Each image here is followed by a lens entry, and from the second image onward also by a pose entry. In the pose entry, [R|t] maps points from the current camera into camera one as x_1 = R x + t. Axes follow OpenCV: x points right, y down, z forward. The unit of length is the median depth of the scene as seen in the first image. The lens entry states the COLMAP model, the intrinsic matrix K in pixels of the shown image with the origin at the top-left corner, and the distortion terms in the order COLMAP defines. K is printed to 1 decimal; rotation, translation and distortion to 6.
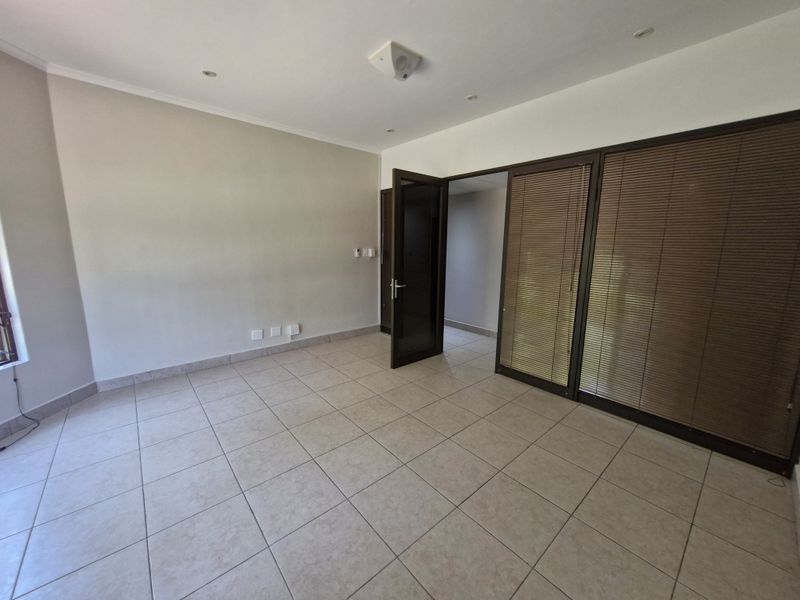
lens RADIAL K [[314.2, 0, 400.6], [0, 314.2, 296.2], [0, 0, 1]] dist [0.000603, -0.000216]
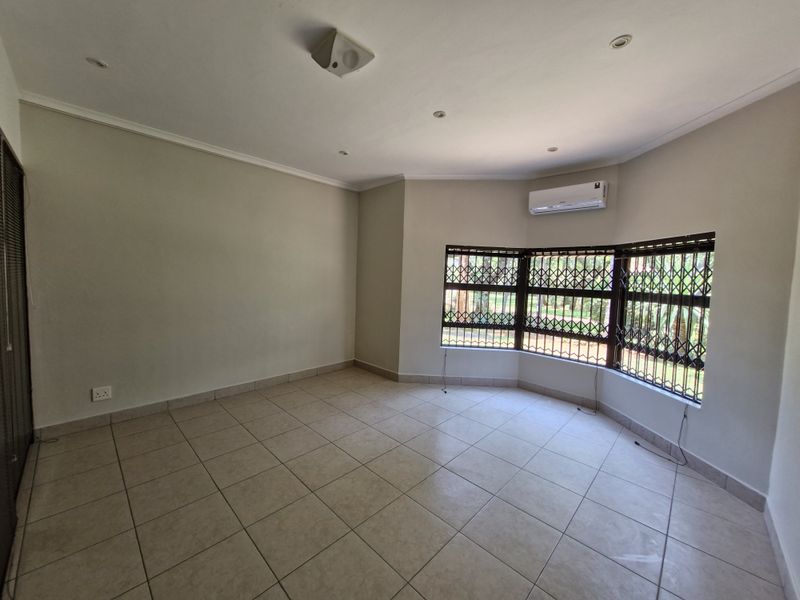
lens RADIAL K [[313.9, 0, 401.0], [0, 313.9, 294.5], [0, 0, 1]] dist [0.011454, -0.005645]
pose [[-0.994964, -0.039648, -0.092062, -0.092297], [-0.060044, 0.971177, 0.230671, -0.274760], [0.080263, 0.235037, -0.968667, 1.515134]]
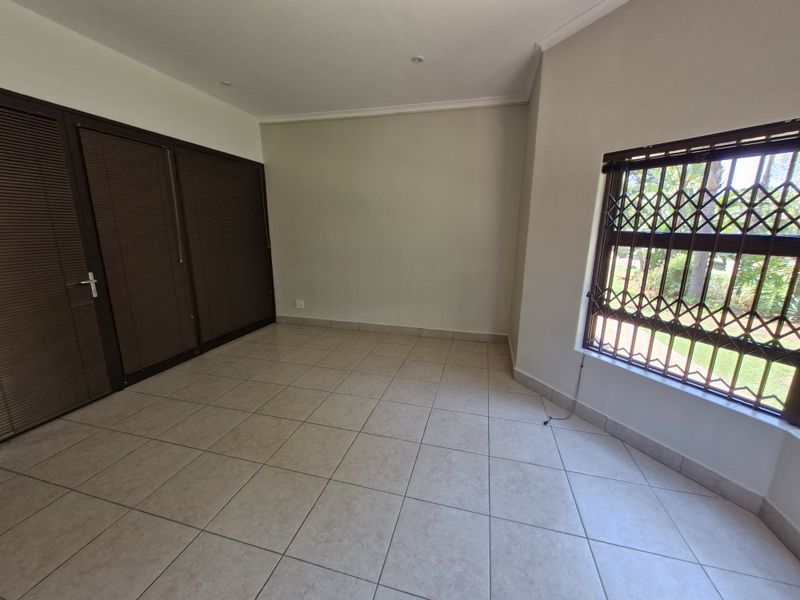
lens RADIAL K [[313.9, 0, 401.0], [0, 313.9, 294.5], [0, 0, 1]] dist [0.011454, -0.005645]
pose [[-0.559460, -0.190990, 0.806553, -0.794716], [0.124826, 0.942577, 0.309785, -0.156937], [-0.819404, 0.273991, -0.503494, 0.922171]]
